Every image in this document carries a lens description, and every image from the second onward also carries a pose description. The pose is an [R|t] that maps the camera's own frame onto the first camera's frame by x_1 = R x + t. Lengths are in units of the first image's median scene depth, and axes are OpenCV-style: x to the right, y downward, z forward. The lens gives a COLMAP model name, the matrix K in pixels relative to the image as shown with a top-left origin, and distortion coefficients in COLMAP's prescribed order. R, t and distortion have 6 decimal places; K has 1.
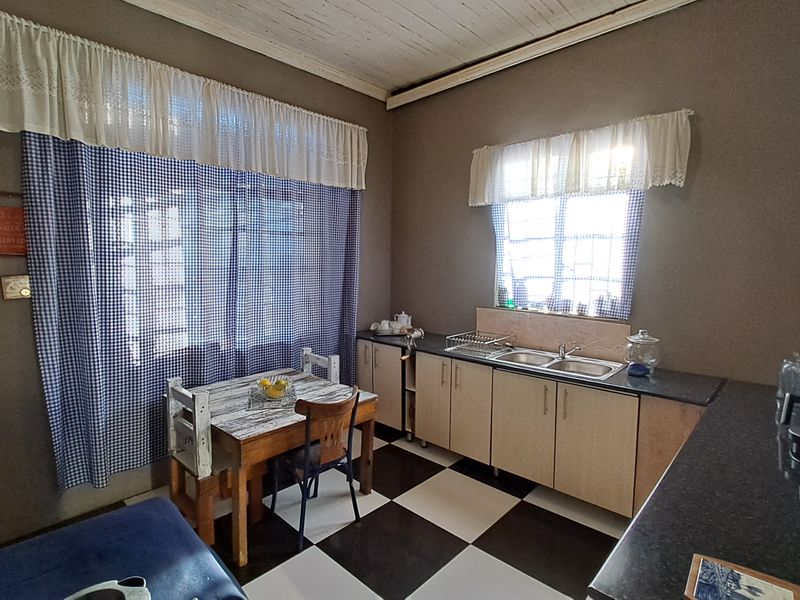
lens RADIAL K [[427.3, 0, 399.7], [0, 427.3, 298.6], [0, 0, 1]] dist [-0.002297, -0.000307]
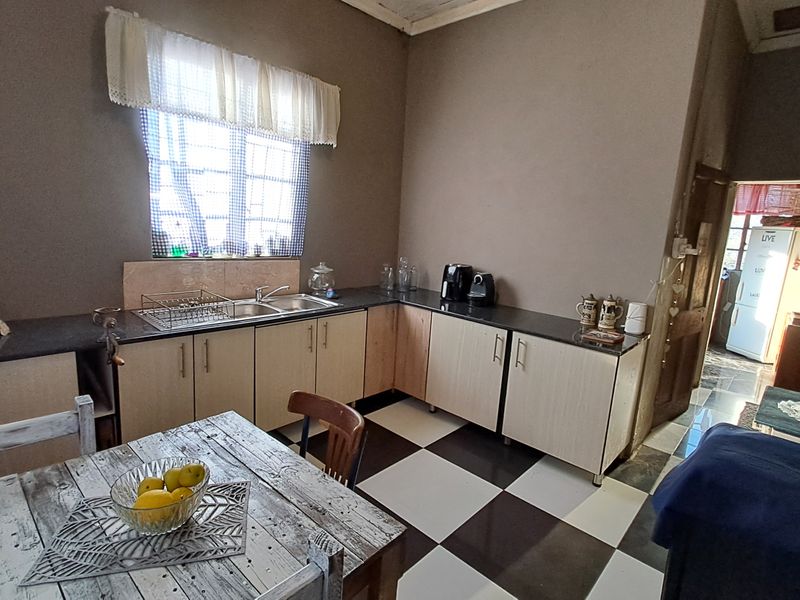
lens RADIAL K [[427.3, 0, 400.1], [0, 427.3, 298.9], [0, 0, 1]] dist [-0.002297, -0.000307]
pose [[-0.024369, -0.191867, 0.981118, -0.597438], [0.021563, 0.981081, 0.192395, -0.049993], [-0.999470, 0.025844, -0.019771, 0.697473]]
